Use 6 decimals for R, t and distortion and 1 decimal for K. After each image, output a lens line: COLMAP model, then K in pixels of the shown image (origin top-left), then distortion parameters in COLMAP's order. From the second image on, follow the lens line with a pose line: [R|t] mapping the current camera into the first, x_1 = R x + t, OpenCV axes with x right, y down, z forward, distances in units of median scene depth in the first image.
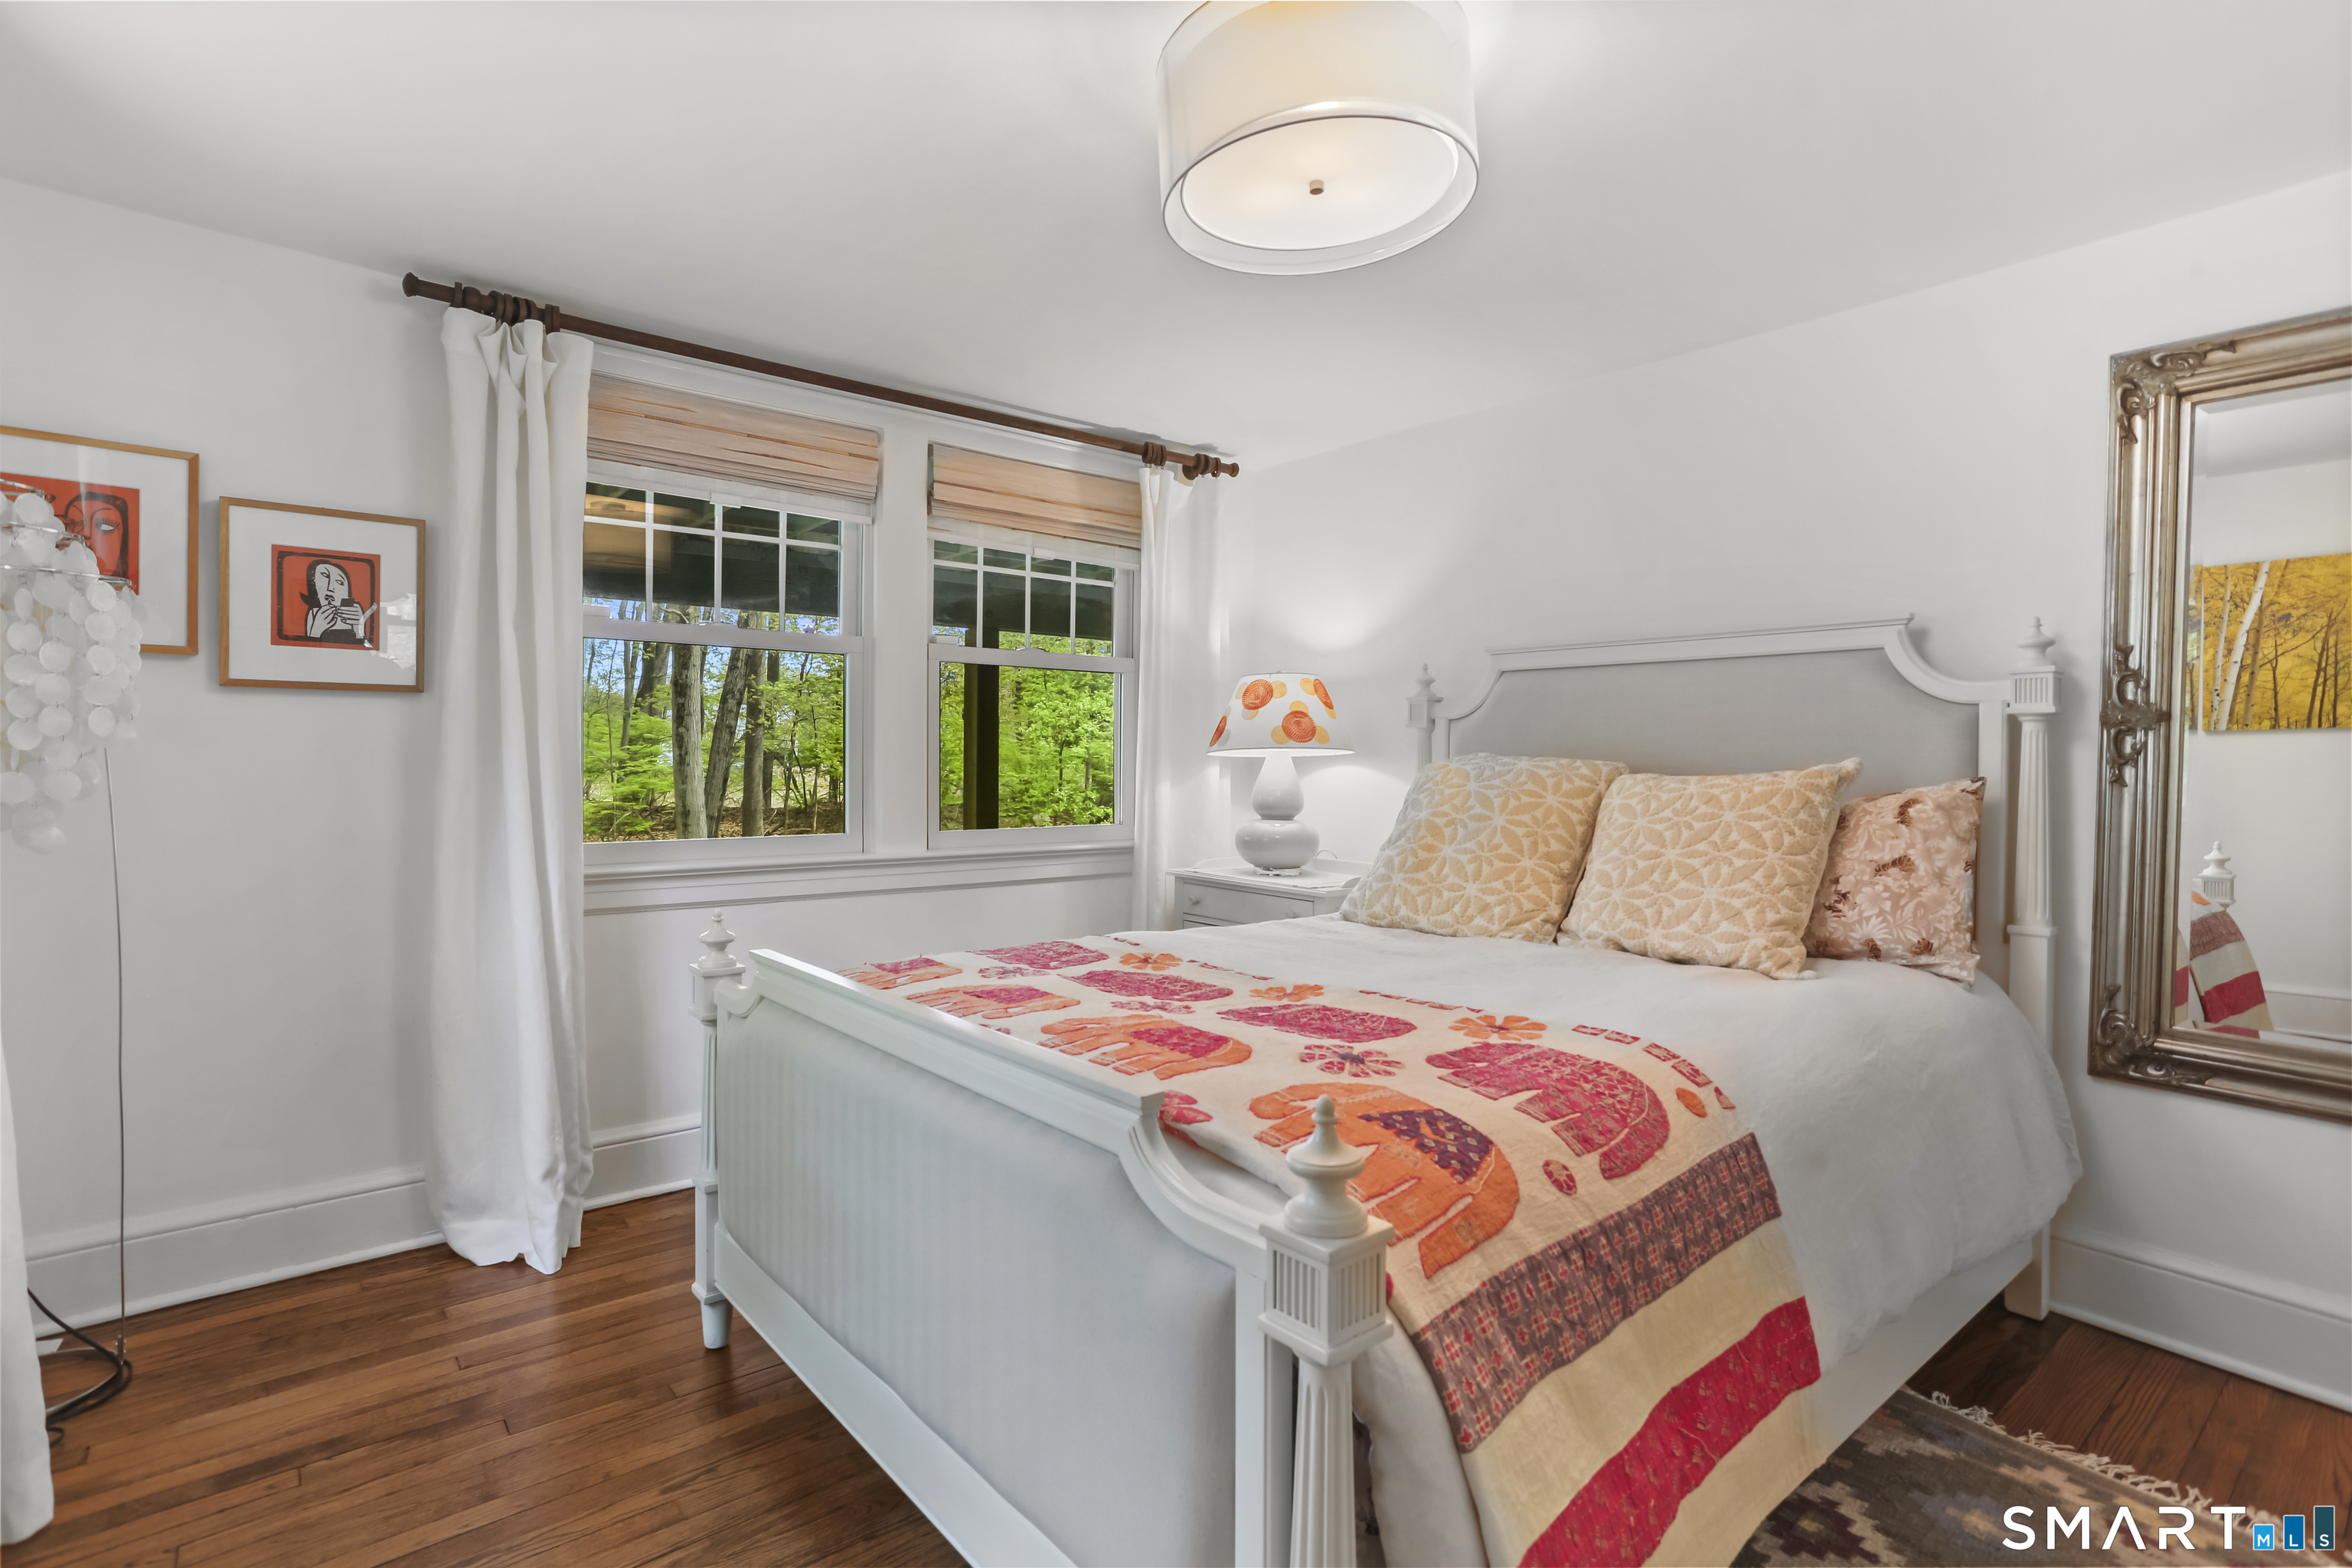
lens RADIAL K [[1131.8, 0, 1179.5], [0, 1131.8, 763.6], [0, 0, 1]] dist [-0.048730, 0.030490]
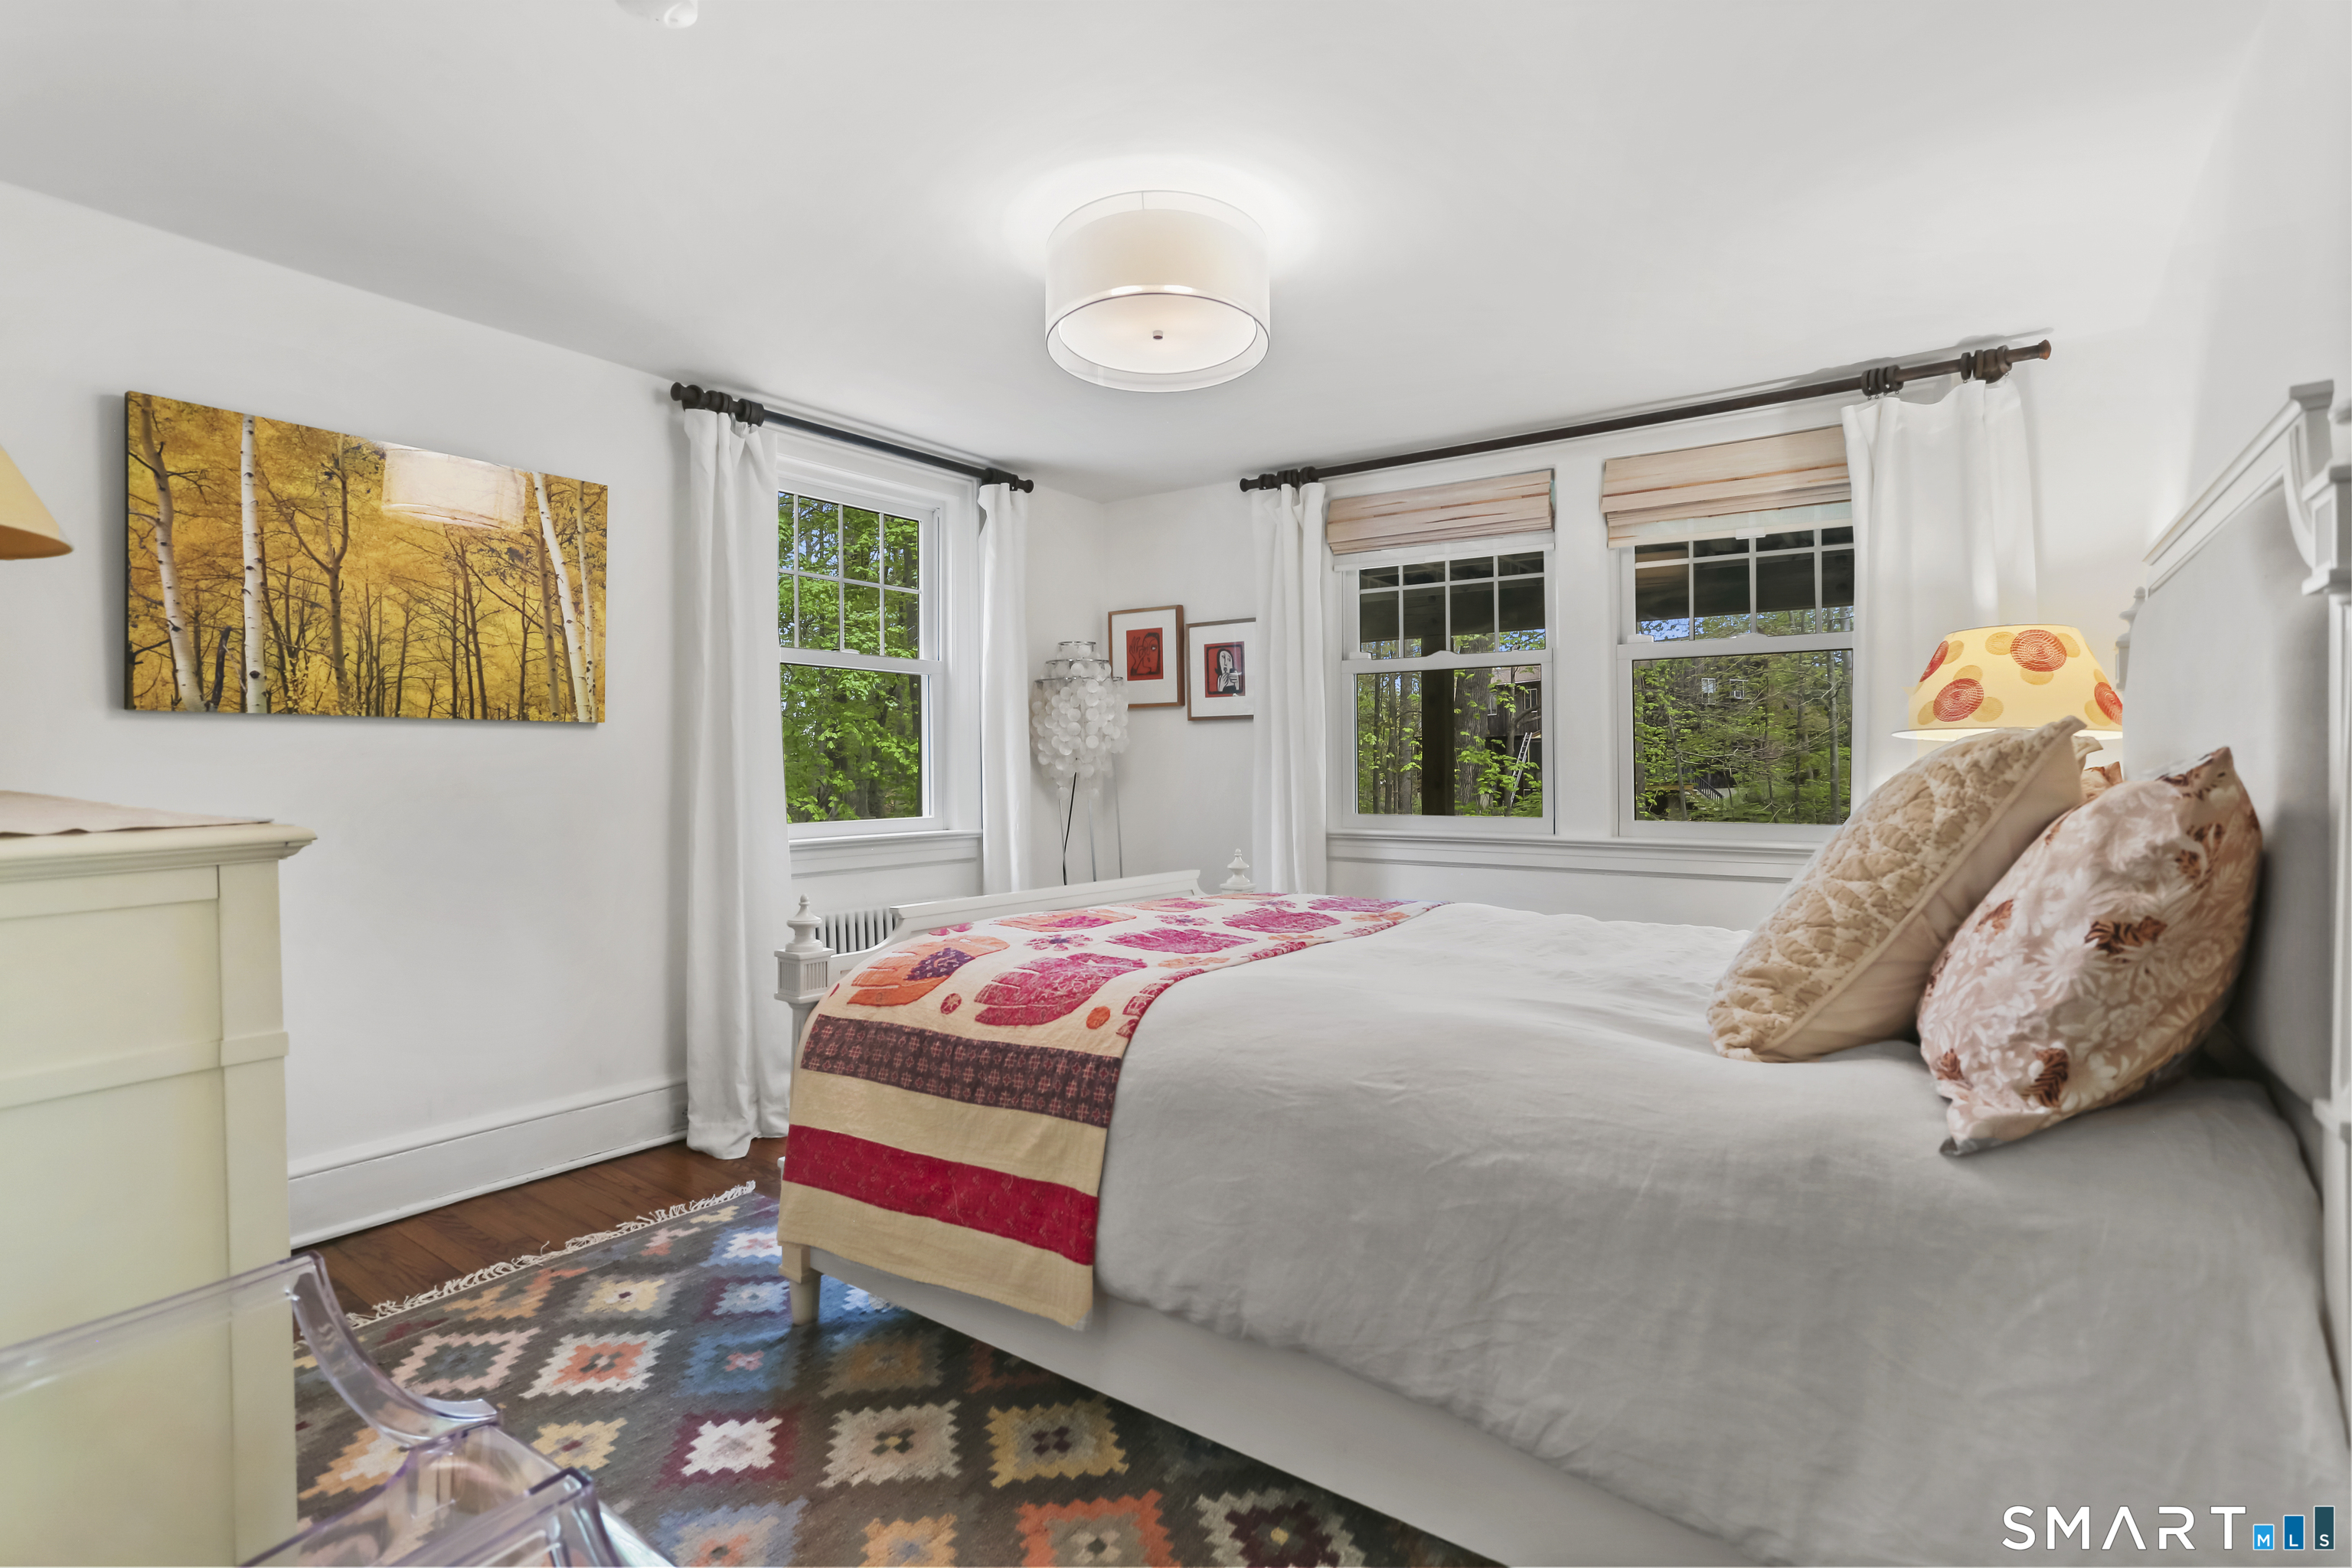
lens RADIAL K [[1131.8, 0, 1179.5], [0, 1131.8, 763.6], [0, 0, 1]] dist [-0.048730, 0.030490]
pose [[0.252910, -0.009003, -0.967448, 0.924532], [0.002554, 0.999959, -0.008638, 0.019350], [0.967486, -0.000286, 0.252923, 0.423950]]
